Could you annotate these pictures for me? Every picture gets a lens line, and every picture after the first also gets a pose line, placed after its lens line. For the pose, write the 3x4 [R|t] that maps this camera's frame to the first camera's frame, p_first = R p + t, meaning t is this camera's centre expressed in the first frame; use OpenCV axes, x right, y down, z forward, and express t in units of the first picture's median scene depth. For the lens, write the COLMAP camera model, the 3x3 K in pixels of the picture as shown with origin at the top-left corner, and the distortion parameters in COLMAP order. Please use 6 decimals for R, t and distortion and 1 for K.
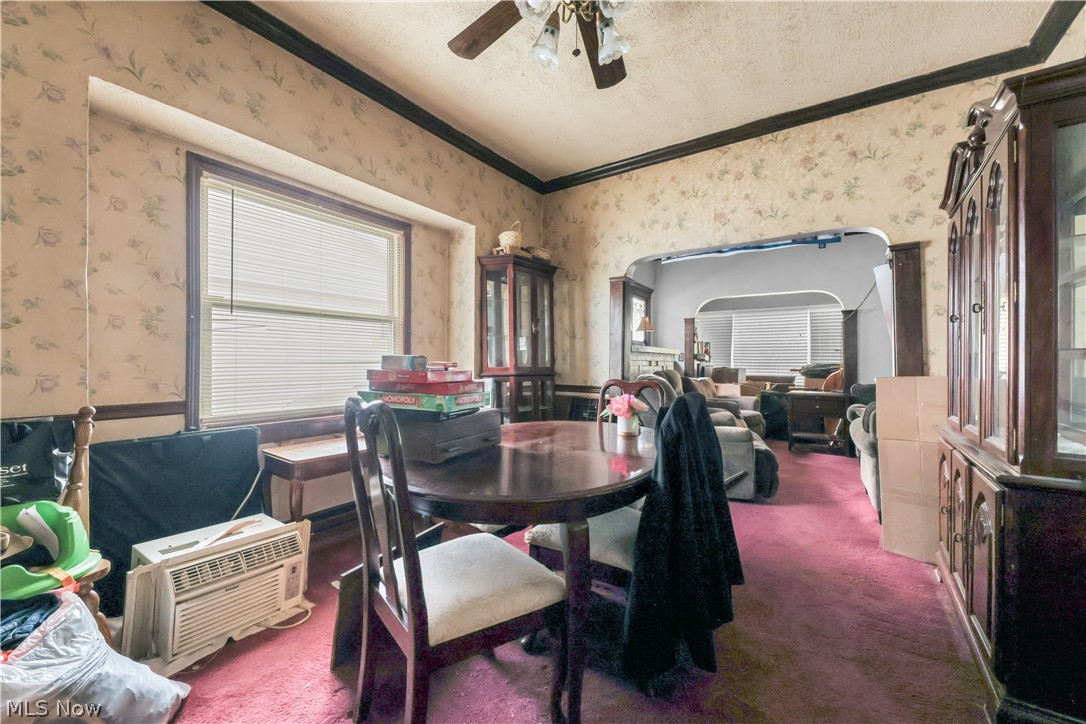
lens RADIAL K [[420.5, 0, 538.5], [0, 420.5, 360.7], [0, 0, 1]] dist [0.002410, -0.000239]
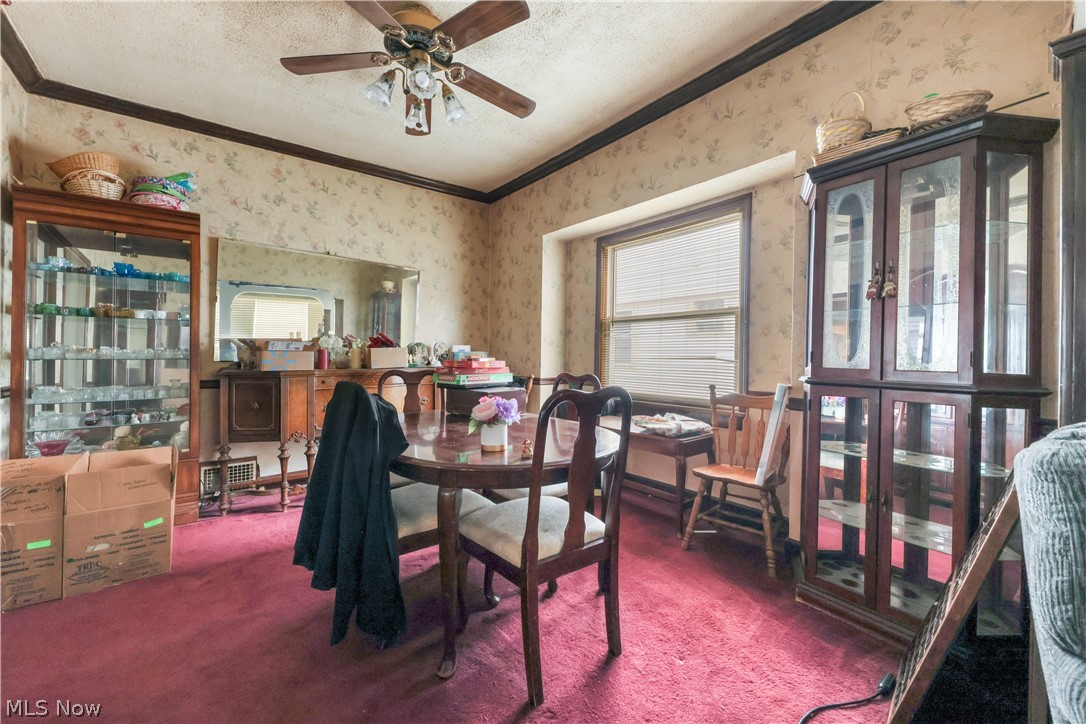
lens RADIAL K [[420.5, 0, 540.5], [0, 420.5, 355.2], [0, 0, 1]] dist [0.002410, -0.000239]
pose [[-0.285948, -0.012563, -0.958163, 0.759761], [-0.017219, 0.999820, -0.007970, 0.011204], [0.958090, 0.014219, -0.286113, 1.057386]]
